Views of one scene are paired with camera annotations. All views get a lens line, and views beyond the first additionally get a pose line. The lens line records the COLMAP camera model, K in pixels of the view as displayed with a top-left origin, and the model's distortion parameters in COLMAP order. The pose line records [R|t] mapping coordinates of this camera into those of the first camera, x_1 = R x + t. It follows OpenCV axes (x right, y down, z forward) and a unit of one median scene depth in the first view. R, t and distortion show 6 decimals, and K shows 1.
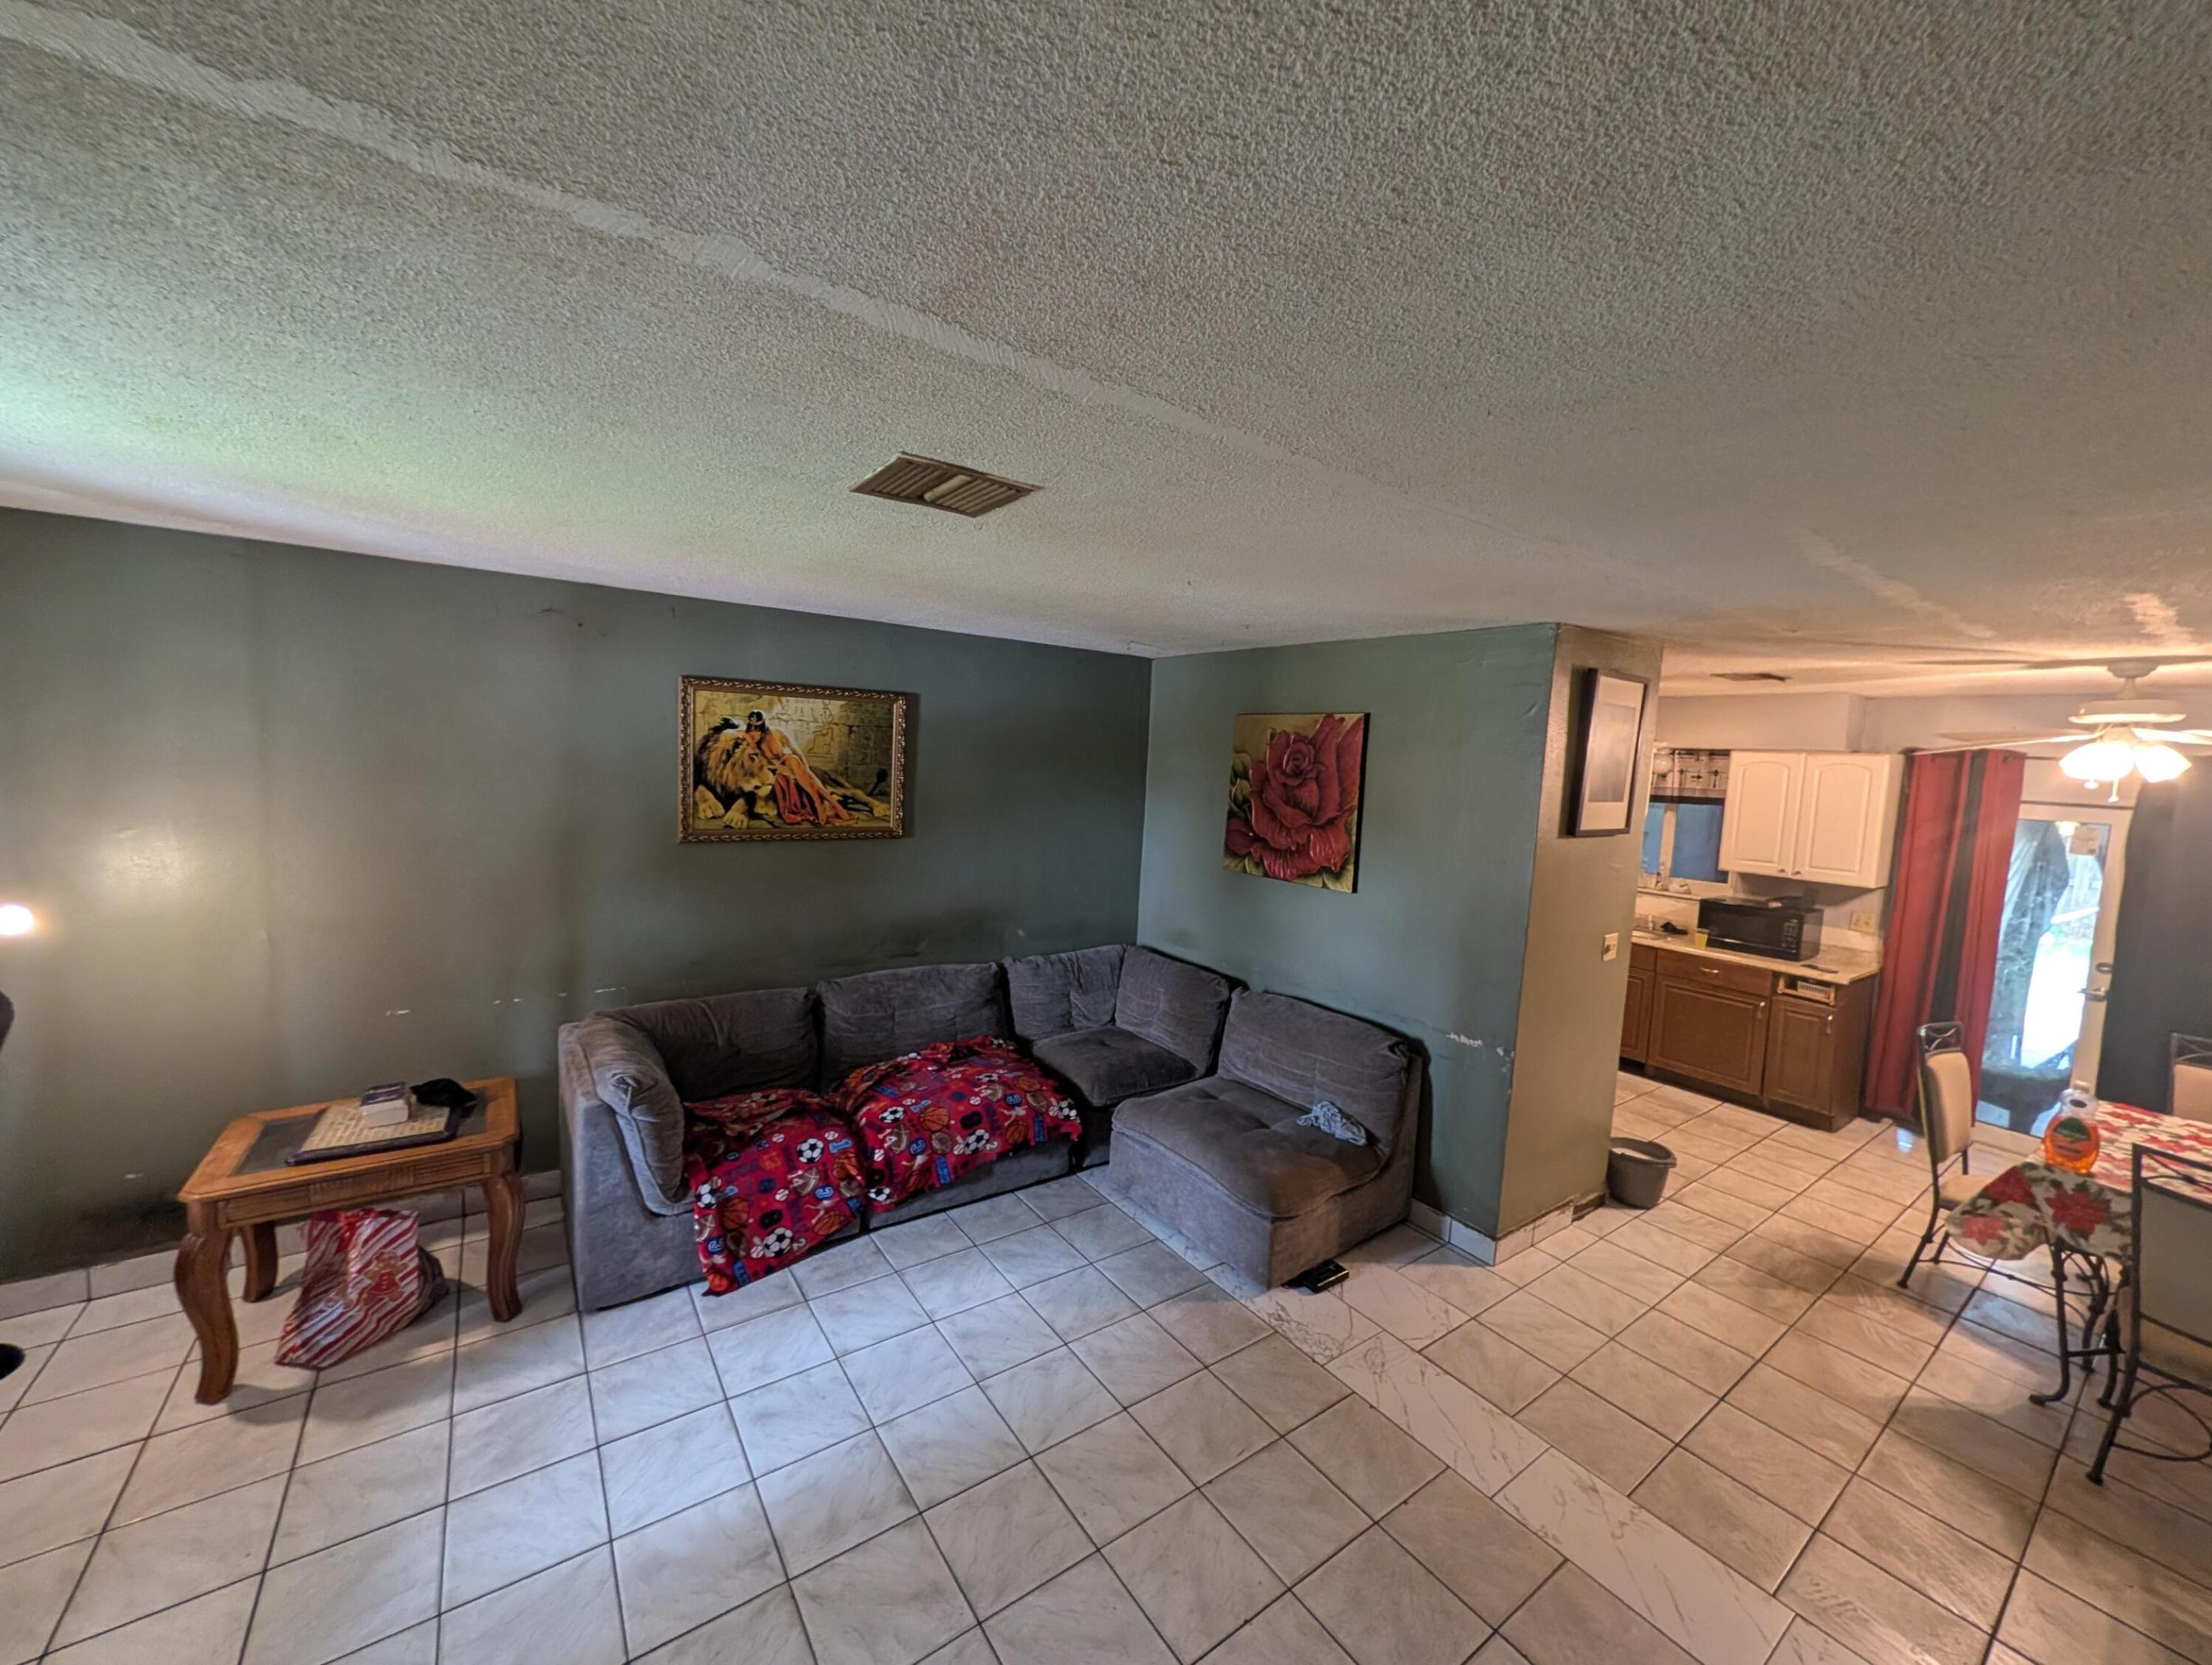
lens RADIAL K [[854.0, 0, 1109.2], [0, 854.0, 828.9], [0, 0, 1]] dist [0.001533, 0.000021]
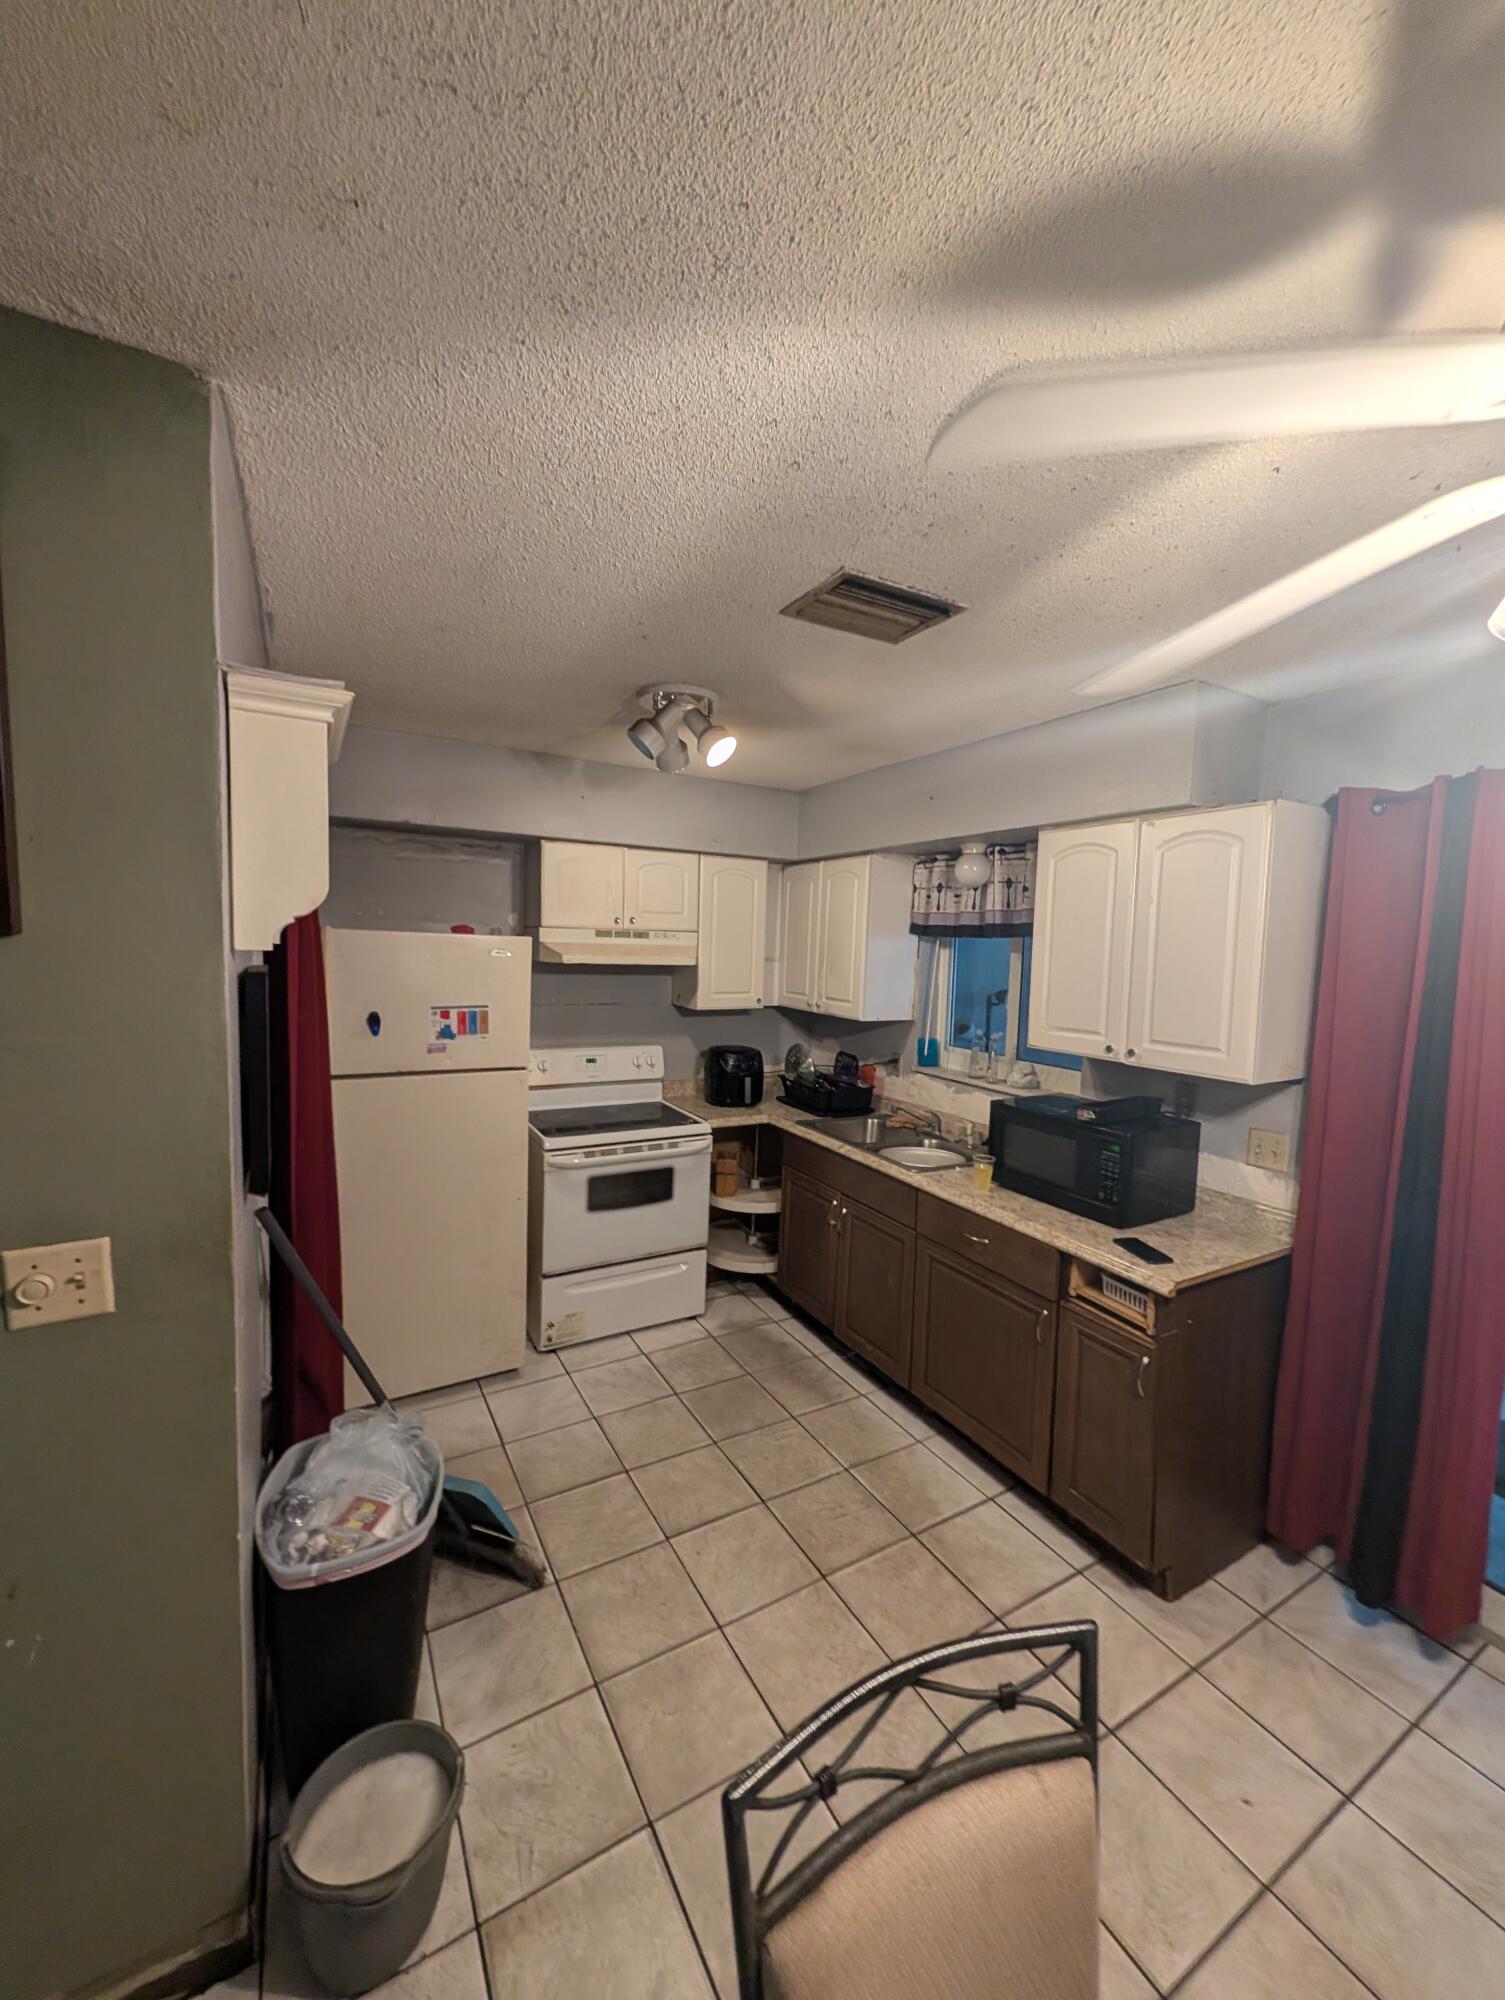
lens RADIAL K [[772.2, 0, 749.4], [0, 772.2, 1000.7], [0, 0, 1]] dist [0.001533, 0.000021]
pose [[0.994366, -0.015696, -0.104834, 0.629258], [0.014352, 0.999805, -0.013568, 0.022580], [0.105026, 0.011987, 0.994397, 0.515351]]
